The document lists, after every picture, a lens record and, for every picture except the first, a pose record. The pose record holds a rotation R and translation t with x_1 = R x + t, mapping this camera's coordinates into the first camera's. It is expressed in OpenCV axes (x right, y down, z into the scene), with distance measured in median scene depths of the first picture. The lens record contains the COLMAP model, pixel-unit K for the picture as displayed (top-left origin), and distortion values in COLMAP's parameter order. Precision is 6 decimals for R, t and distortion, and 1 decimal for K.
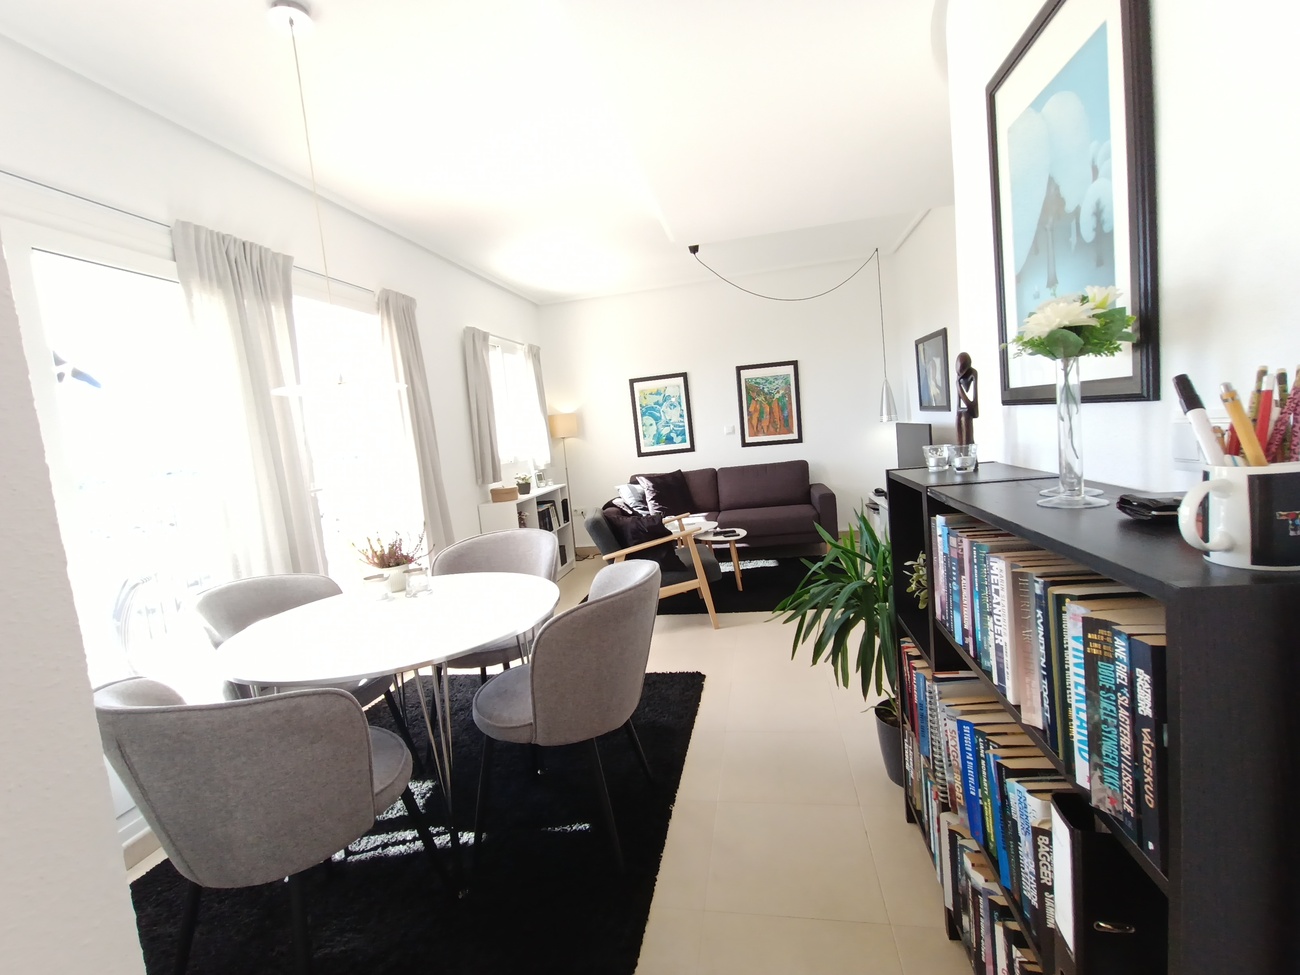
lens RADIAL K [[593.2, 0, 640.9], [0, 593.2, 479.1], [0, 0, 1]] dist [-0.022279, 0.011880]
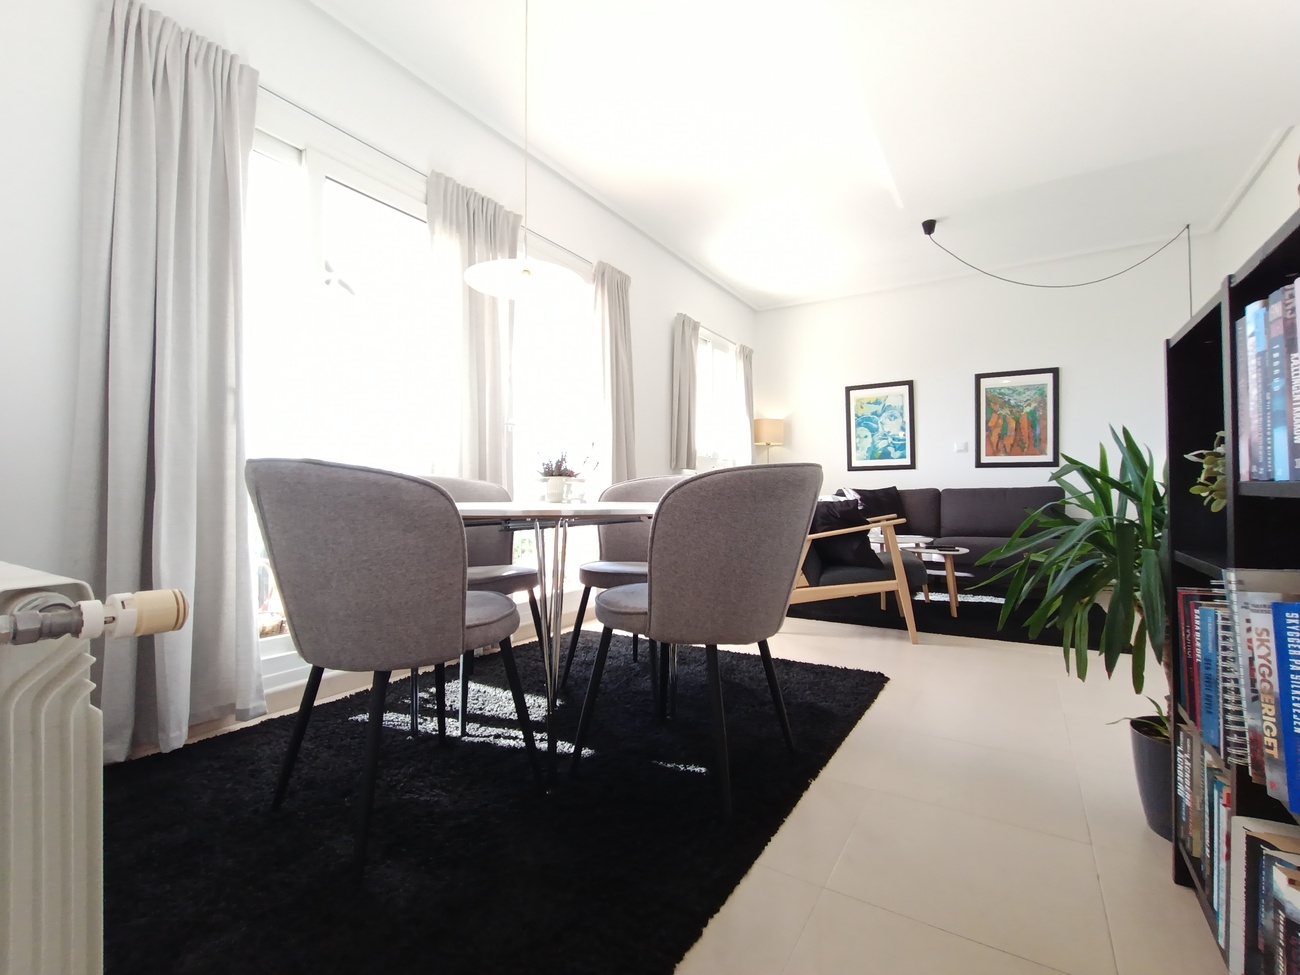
lens RADIAL K [[593.2, 0, 643.2], [0, 593.2, 480.6], [0, 0, 1]] dist [-0.022279, 0.011880]
pose [[0.929878, 0.088507, -0.357063, 0.035707], [-0.120238, 0.990439, -0.067624, 0.093386], [0.347664, 0.105815, 0.931629, 0.052567]]
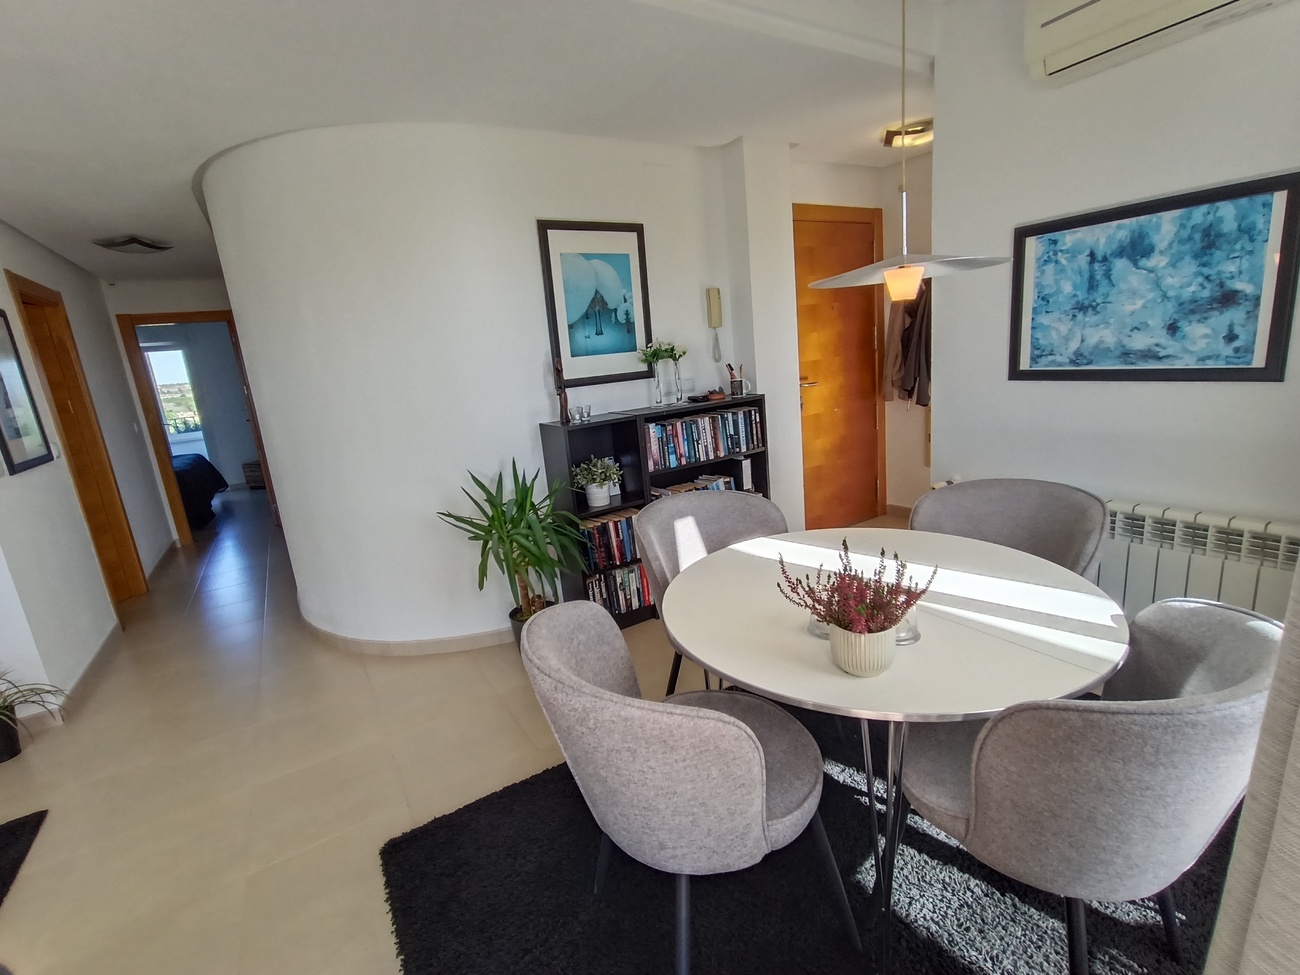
lens RADIAL K [[593.2, 0, 642.2], [0, 593.2, 482.3], [0, 0, 1]] dist [-0.022279, 0.011880]
pose [[-0.663941, -0.001807, 0.747783, -0.309042], [0.222954, 0.954037, 0.200262, -0.050043], [-0.713775, 0.299684, -0.633021, 0.649481]]
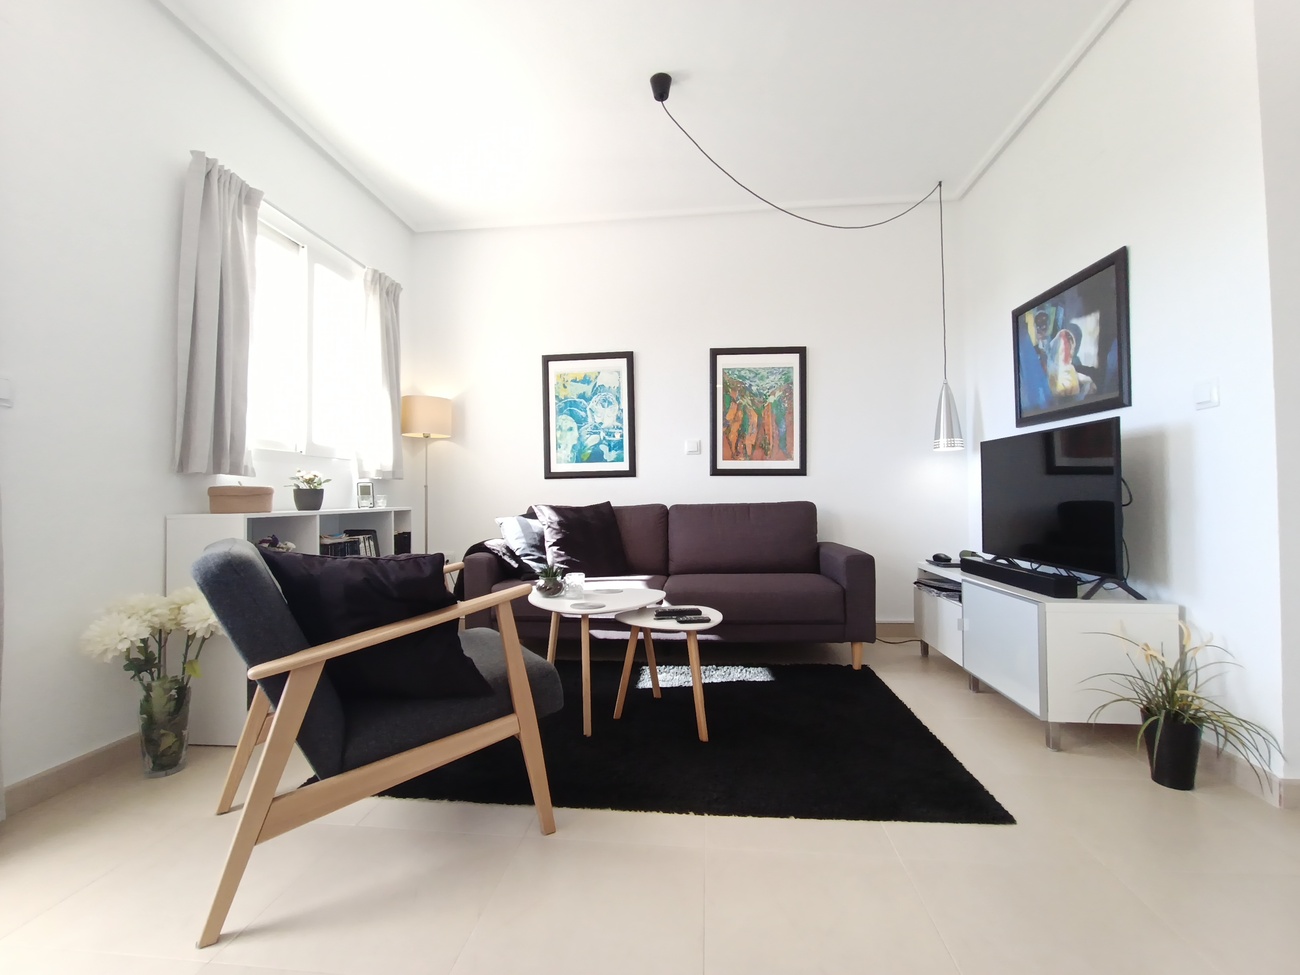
lens RADIAL K [[593.2, 0, 644.0], [0, 593.2, 482.0], [0, 0, 1]] dist [-0.022279, 0.011880]
pose [[0.991885, 0.089916, 0.089880, 0.052339], [-0.079105, 0.989935, -0.117351, 0.038025], [-0.099527, 0.109289, 0.989015, 0.453826]]
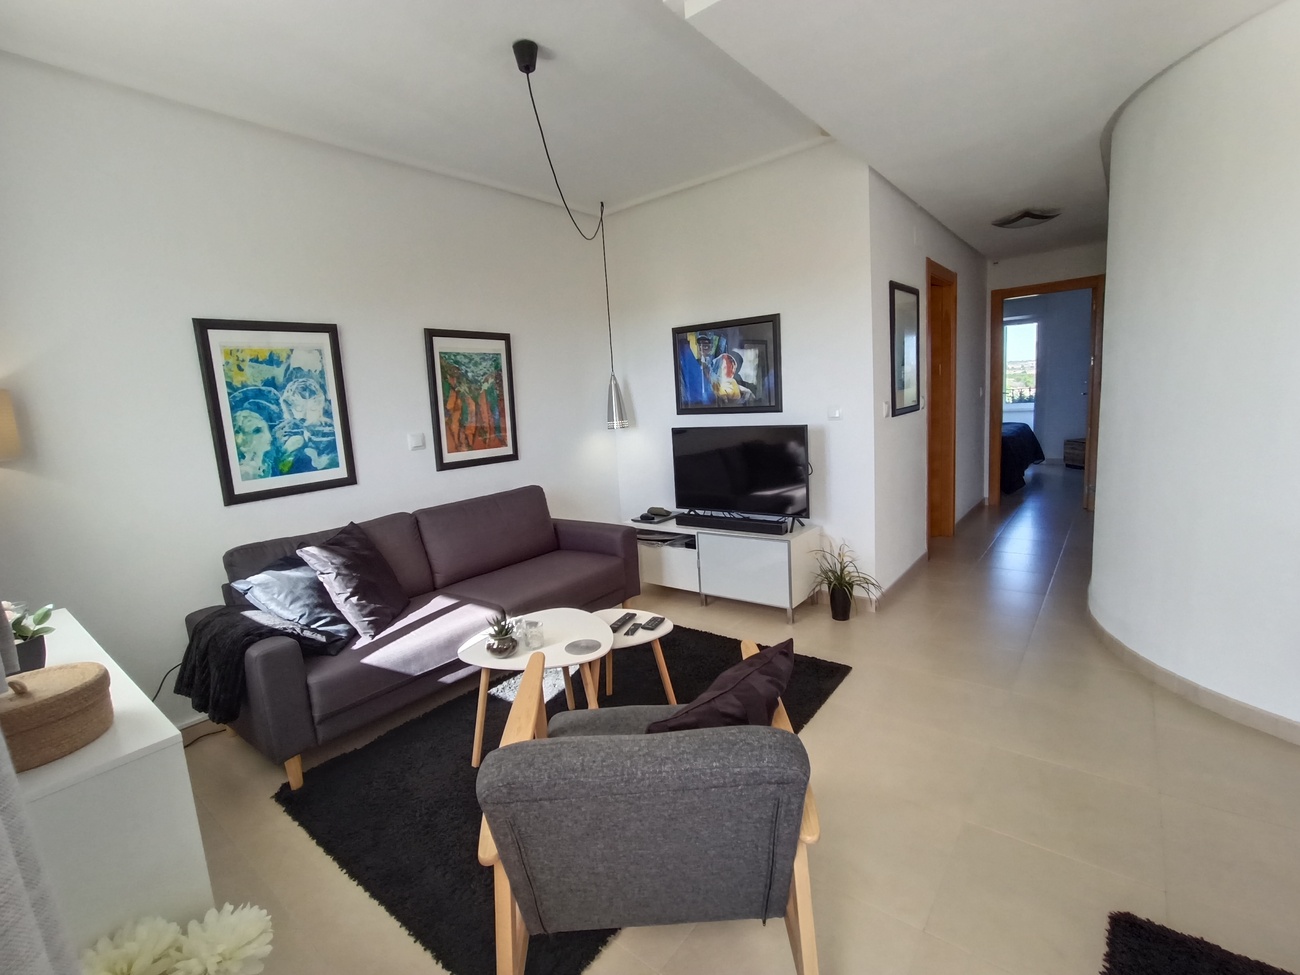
lens RADIAL K [[593.2, 0, 642.2], [0, 593.2, 484.6], [0, 0, 1]] dist [-0.022279, 0.011880]
pose [[0.468092, -0.063007, 0.881431, -0.287232], [0.095308, 0.995236, 0.020528, -0.039722], [-0.878525, 0.074399, 0.471867, 0.654996]]
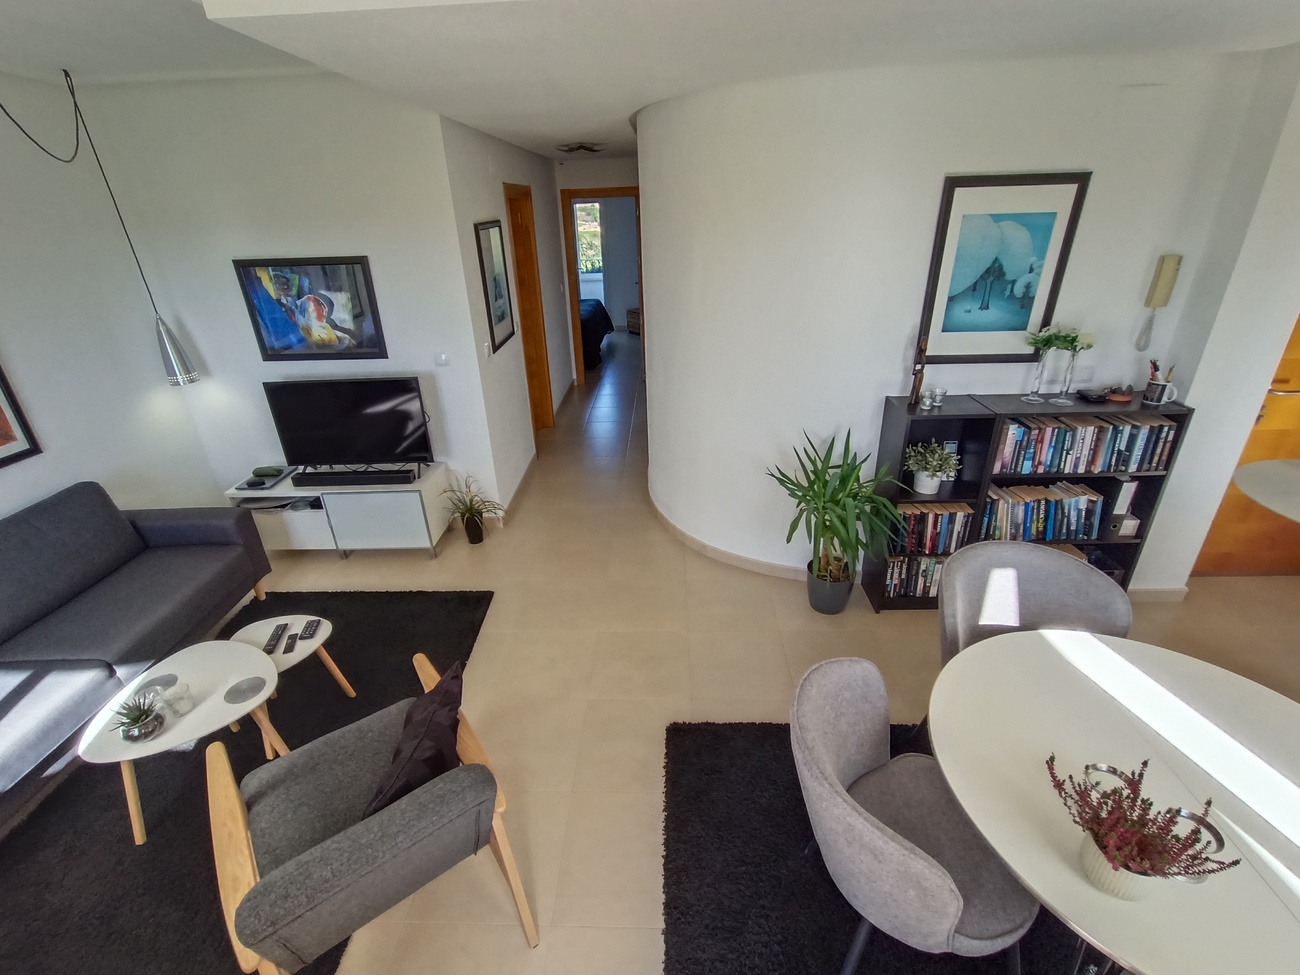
lens RADIAL K [[593.2, 0, 640.3], [0, 593.2, 483.0], [0, 0, 1]] dist [-0.022279, 0.011880]
pose [[-0.153084, -0.326370, 0.932764, -0.328744], [0.136554, 0.927848, 0.347061, -0.164418], [-0.978733, 0.180502, -0.097472, 0.637540]]
